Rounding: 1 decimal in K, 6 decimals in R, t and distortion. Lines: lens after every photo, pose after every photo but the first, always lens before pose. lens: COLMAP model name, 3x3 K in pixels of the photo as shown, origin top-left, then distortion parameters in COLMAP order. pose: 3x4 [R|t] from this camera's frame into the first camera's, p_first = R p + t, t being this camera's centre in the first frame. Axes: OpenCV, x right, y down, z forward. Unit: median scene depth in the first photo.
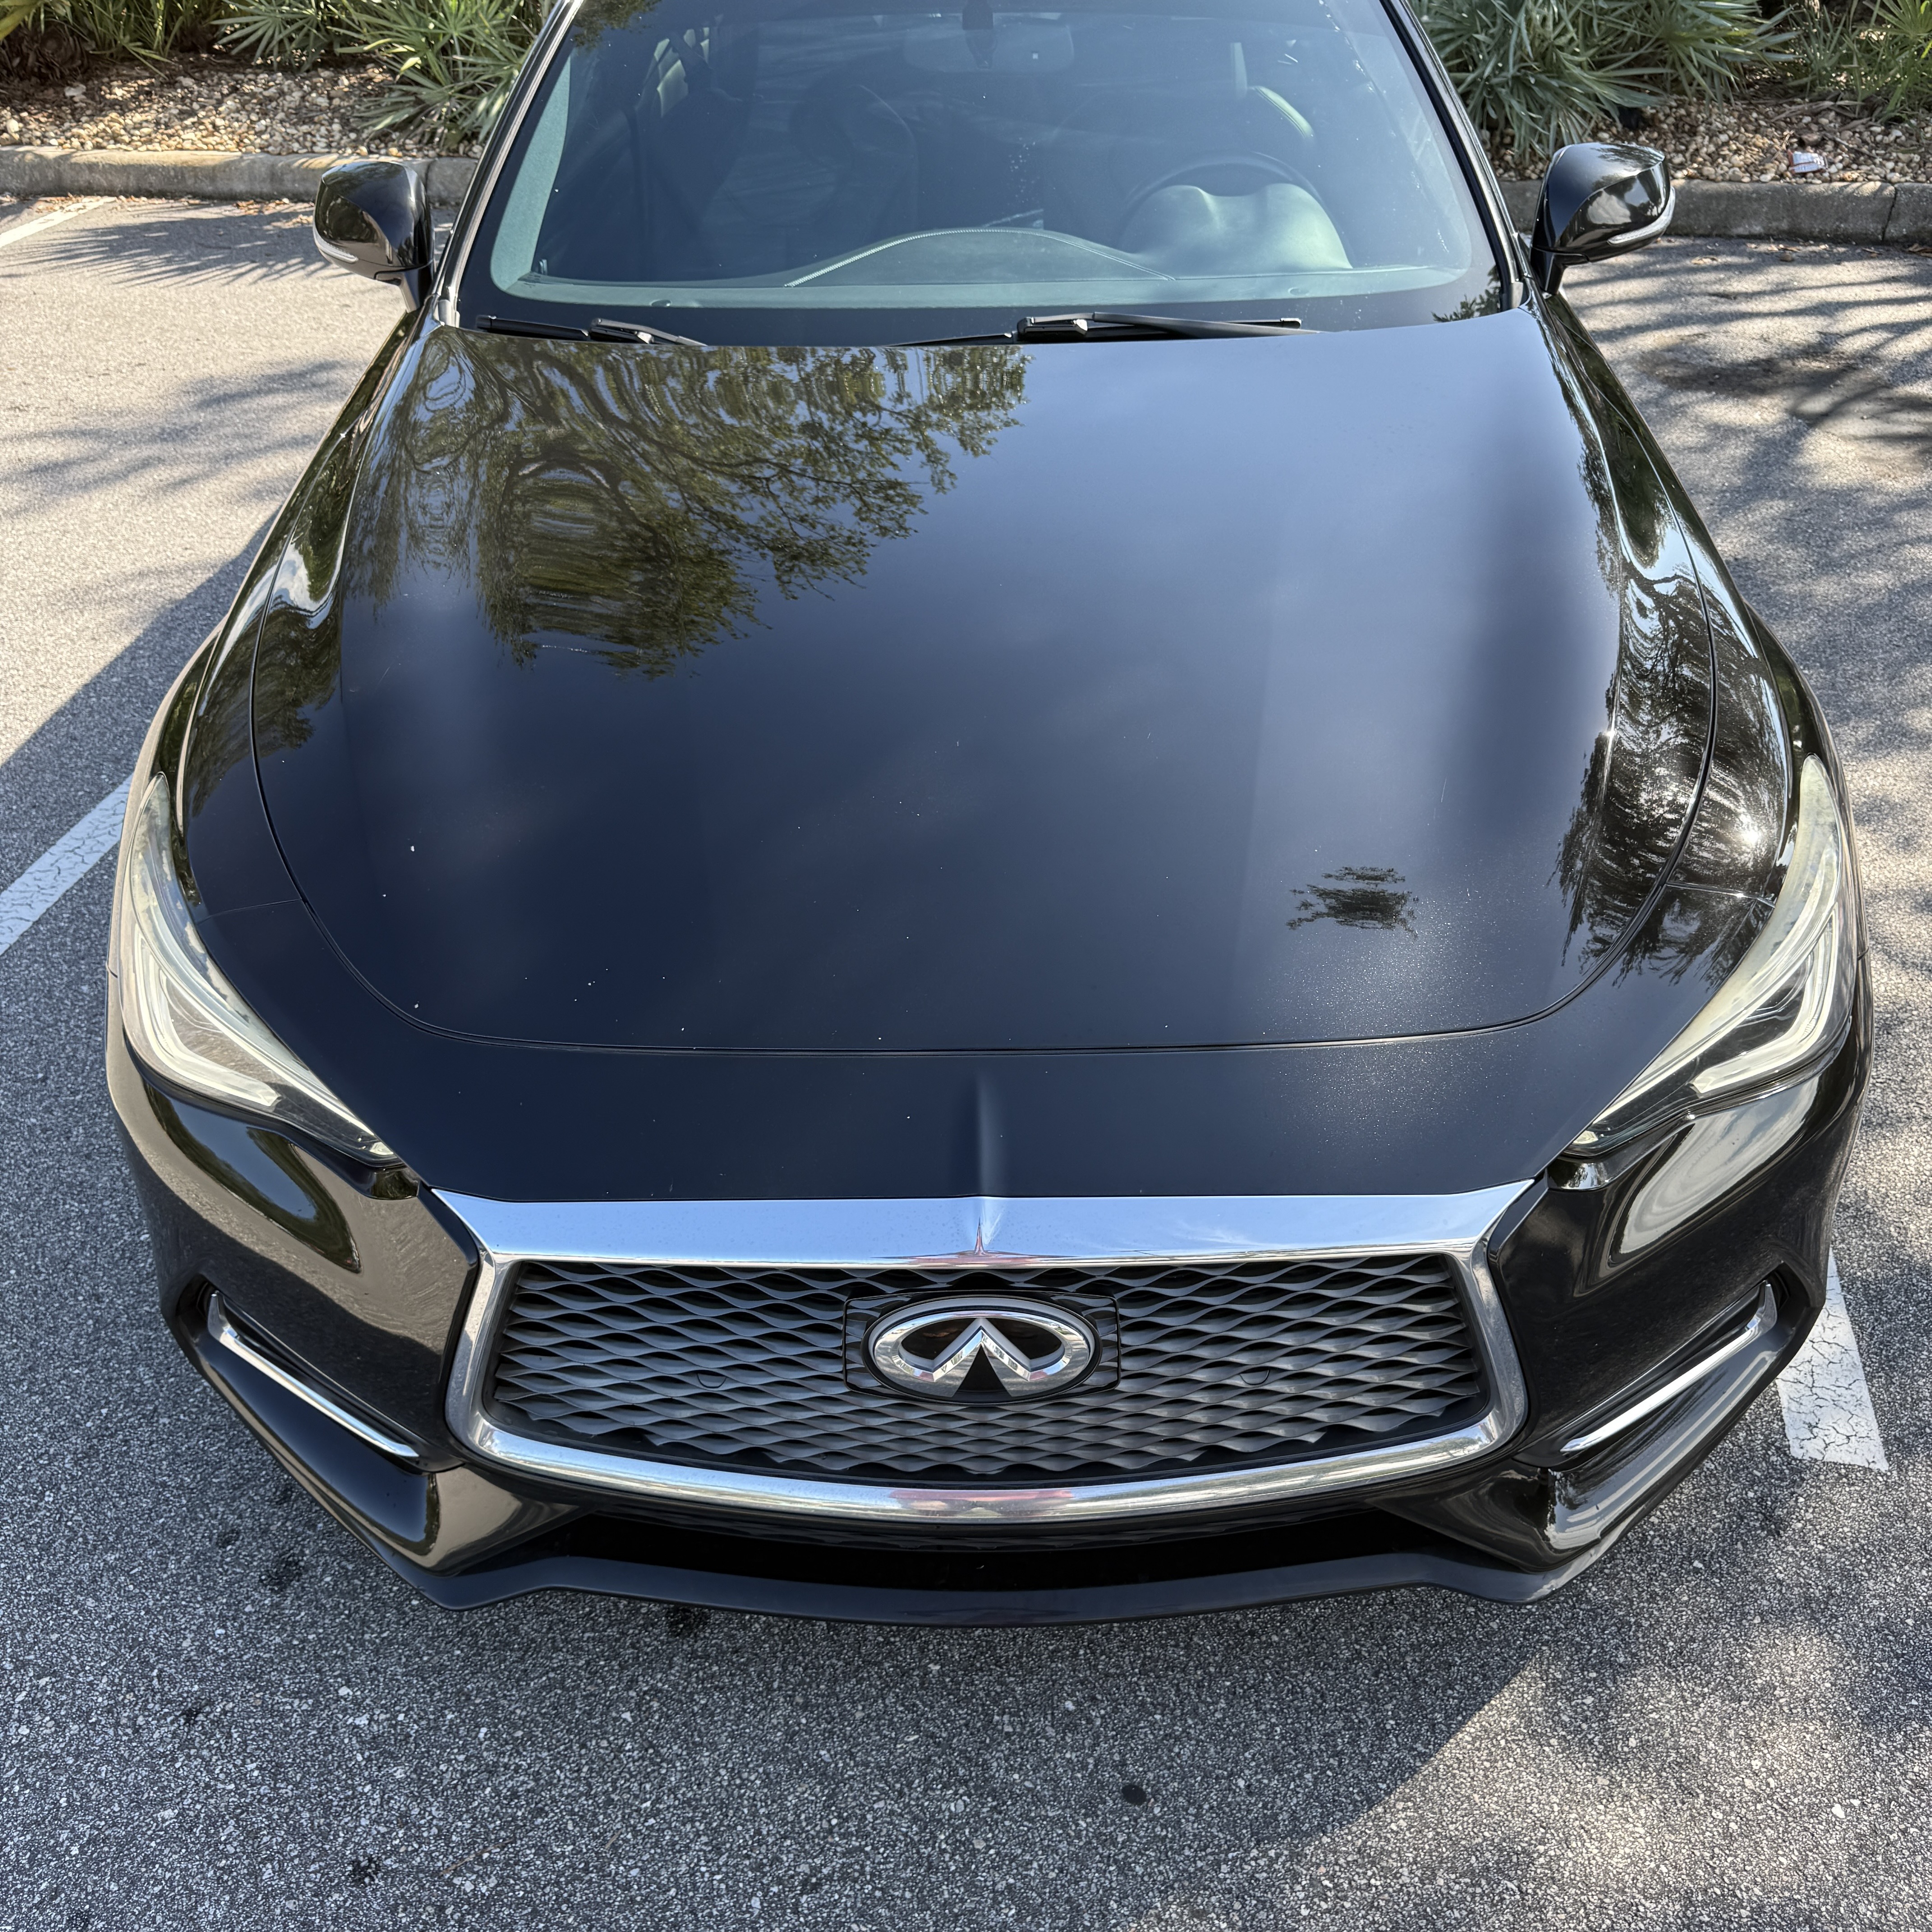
lens RADIAL K [[1849.3, 0, 968.9], [0, 1849.3, 966.3], [0, 0, 1]] dist [0.014455, 0.000000]
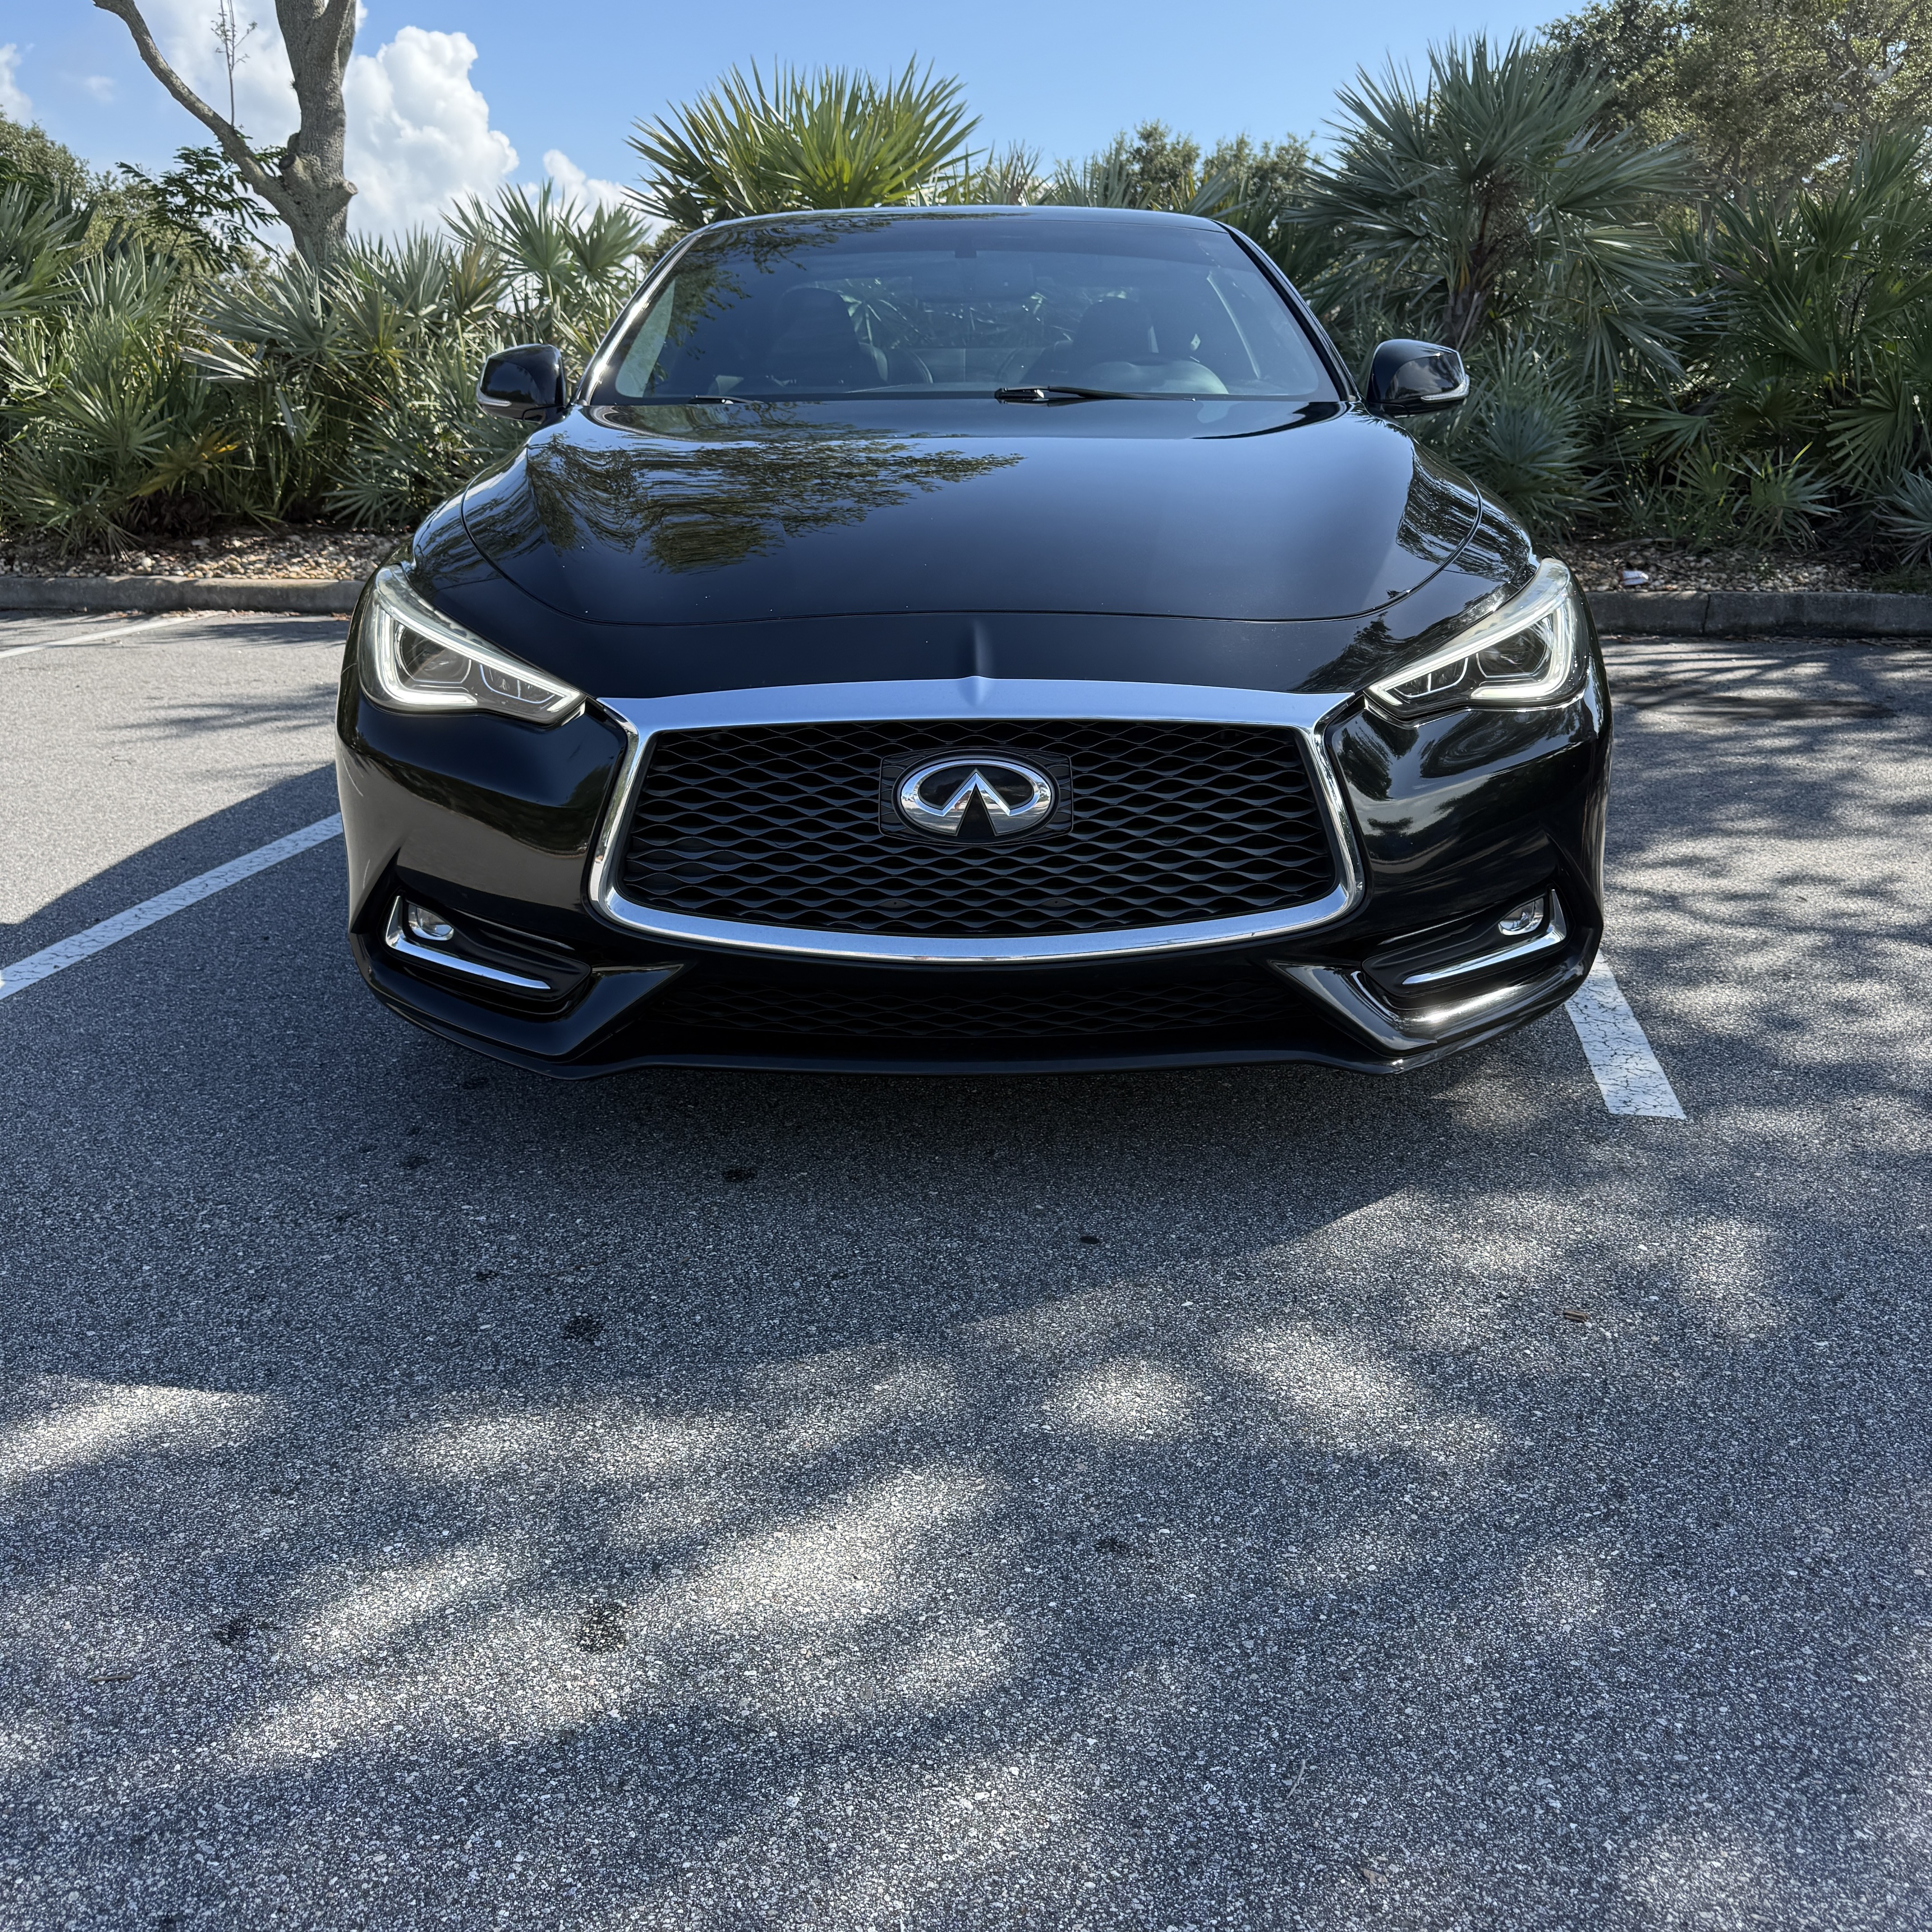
lens RADIAL K [[1849.3, 0, 963.1], [0, 1849.3, 963.4], [0, 0, 1]] dist [0.014455, 0.000000]
pose [[0.999863, 0.009101, 0.013824, -0.013652], [-0.004488, 0.953036, -0.302824, 0.484758], [-0.015930, 0.302721, 0.952946, -0.206167]]
